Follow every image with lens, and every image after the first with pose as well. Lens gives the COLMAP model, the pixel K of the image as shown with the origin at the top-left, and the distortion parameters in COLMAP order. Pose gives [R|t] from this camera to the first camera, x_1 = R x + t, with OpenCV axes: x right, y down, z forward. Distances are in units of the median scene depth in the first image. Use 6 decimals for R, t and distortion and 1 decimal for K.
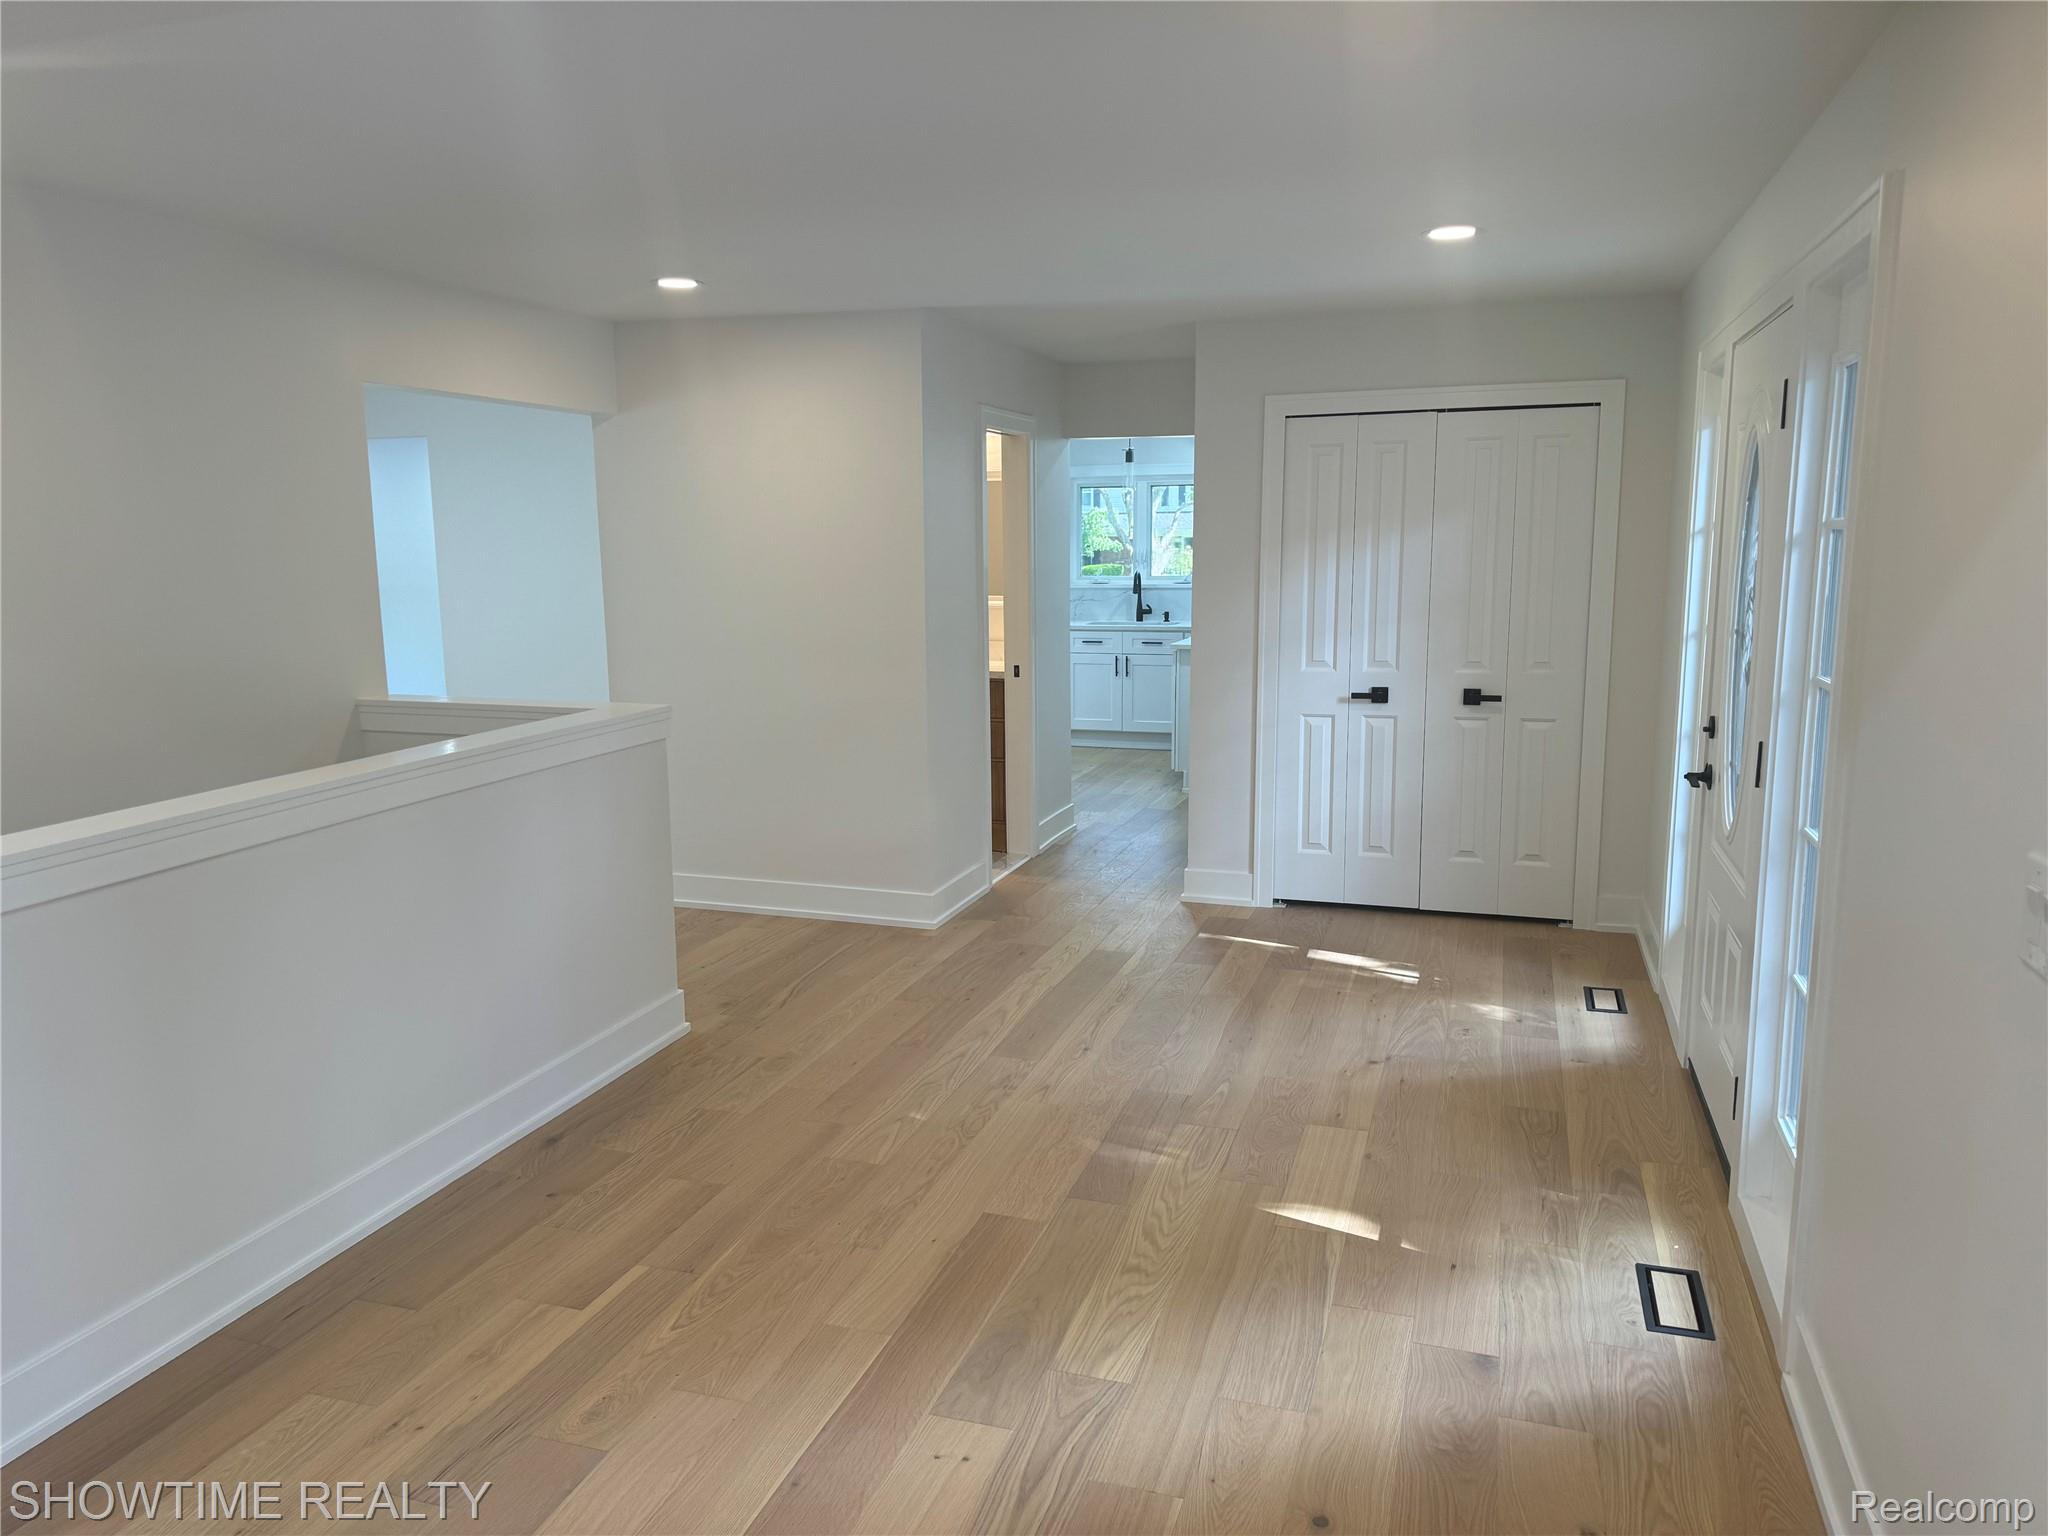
lens RADIAL K [[1462.6, 0, 1023.7], [0, 1462.6, 768.4], [0, 0, 1]] dist [0.086196, -0.081512]
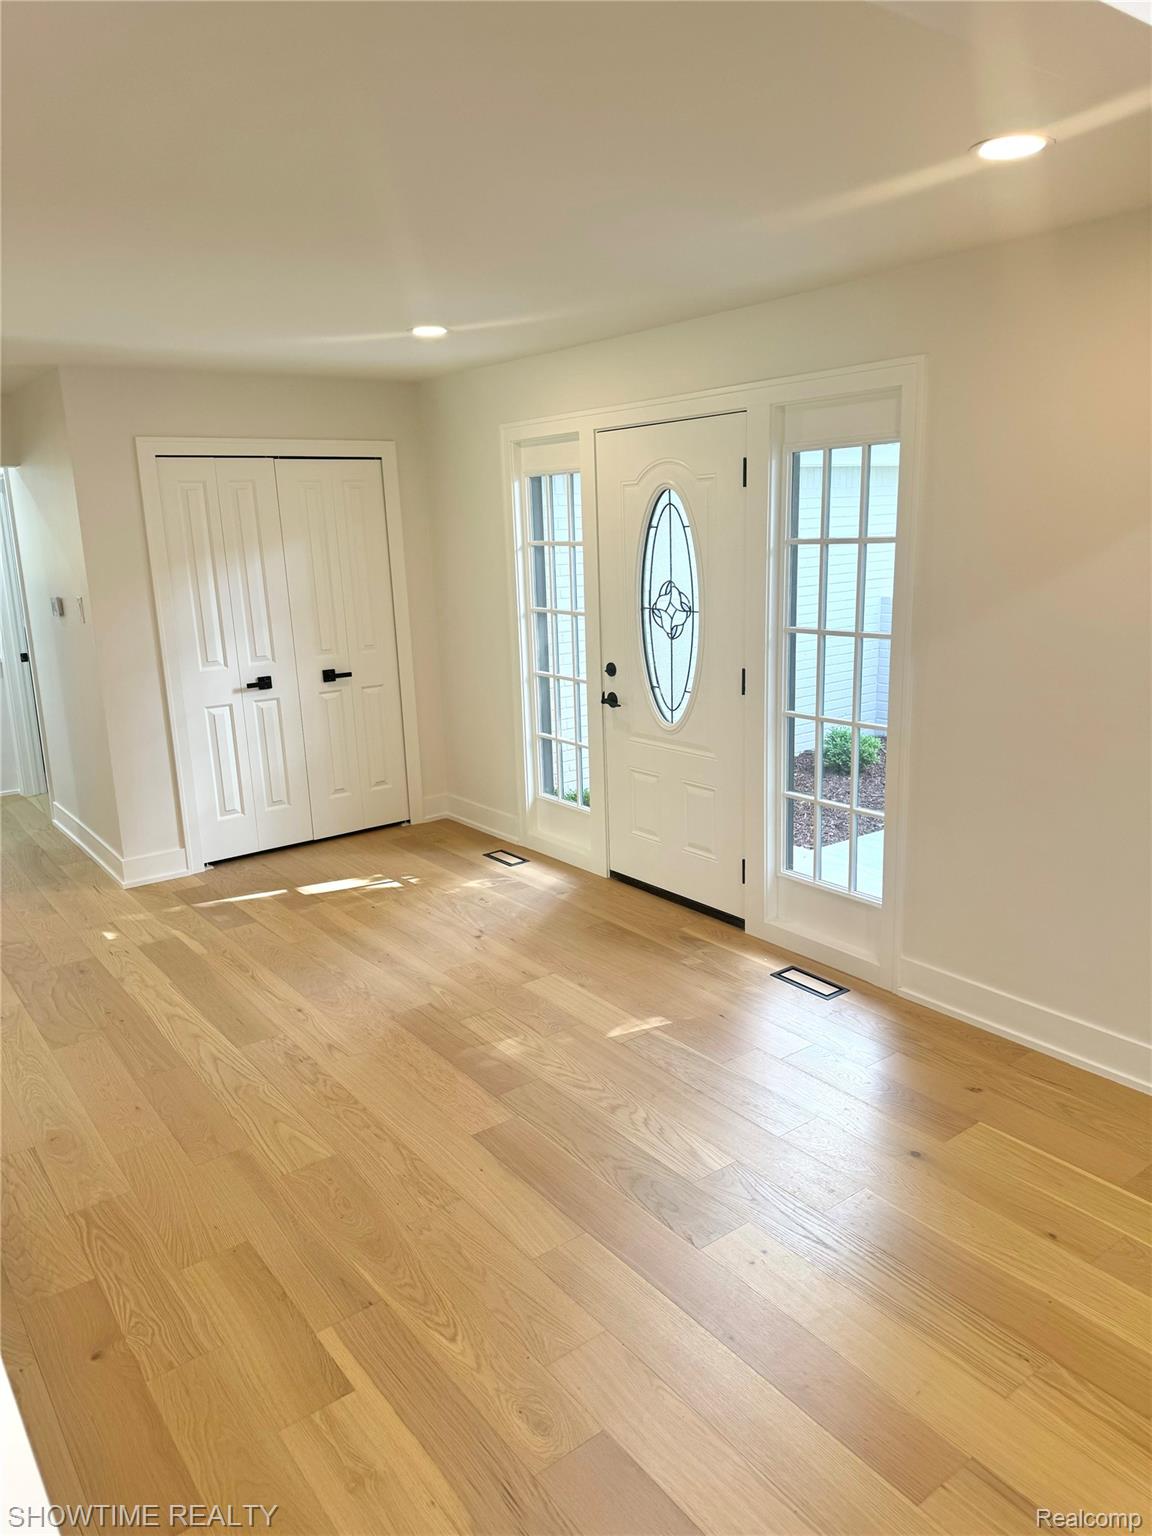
lens RADIAL K [[1097.0, 0, 582.5], [0, 1097.0, 764.2], [0, 0, 1]] dist [0.086196, -0.081512]
pose [[0.569857, -0.192631, 0.798847, -0.408808], [0.161396, 0.979438, 0.121047, -0.057064], [-0.805738, 0.059951, 0.589230, 0.242353]]
